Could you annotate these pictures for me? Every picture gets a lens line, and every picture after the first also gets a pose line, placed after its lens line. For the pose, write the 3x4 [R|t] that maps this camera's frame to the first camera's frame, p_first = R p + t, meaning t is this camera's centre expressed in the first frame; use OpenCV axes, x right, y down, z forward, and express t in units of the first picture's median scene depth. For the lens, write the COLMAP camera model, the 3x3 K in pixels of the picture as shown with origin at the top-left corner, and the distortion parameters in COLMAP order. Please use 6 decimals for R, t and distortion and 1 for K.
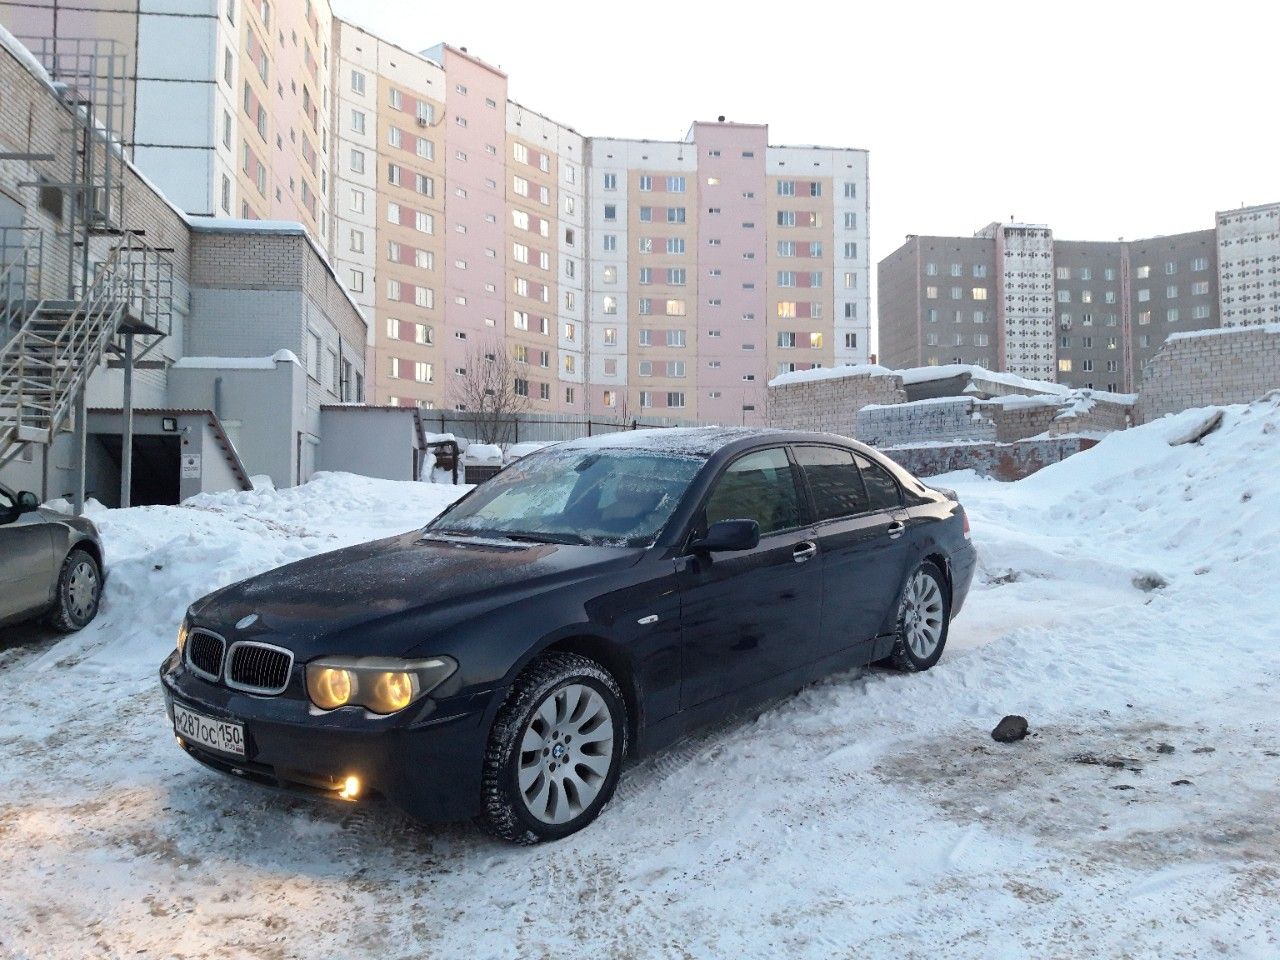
lens RADIAL K [[1077.4, 0, 640.0], [0, 1077.4, 480.0], [0, 0, 1]] dist [0.022215, 0.000576]
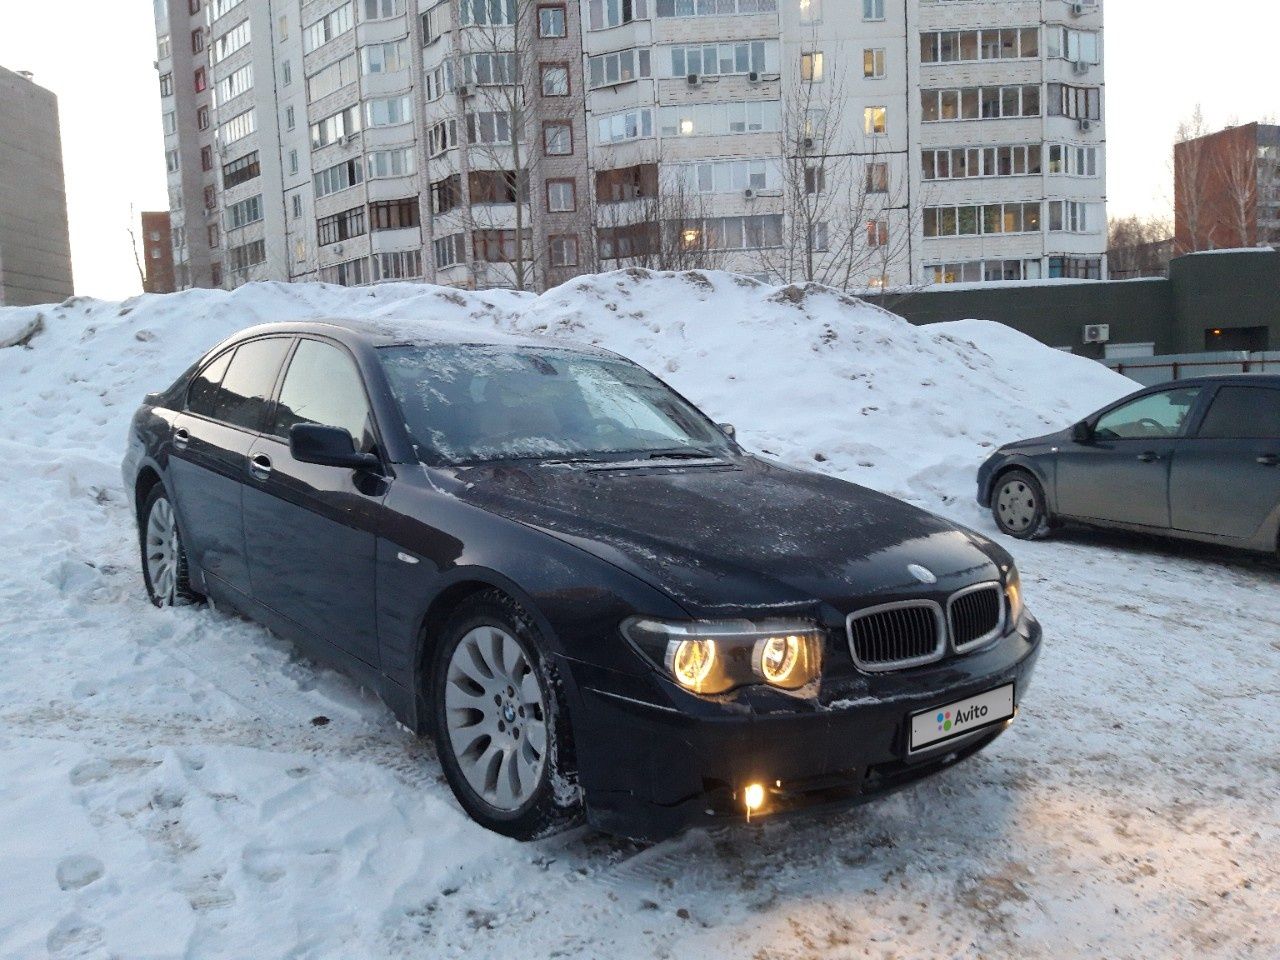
lens RADIAL K [[1077.4, 0, 640.0], [0, 1077.4, 480.0], [0, 0, 1]] dist [0.022215, 0.000576]
pose [[0.040749, -0.089791, 0.995127, -1.275785], [0.005205, 0.995959, 0.089653, -0.000033], [-0.999156, 0.001526, 0.041052, 1.338682]]
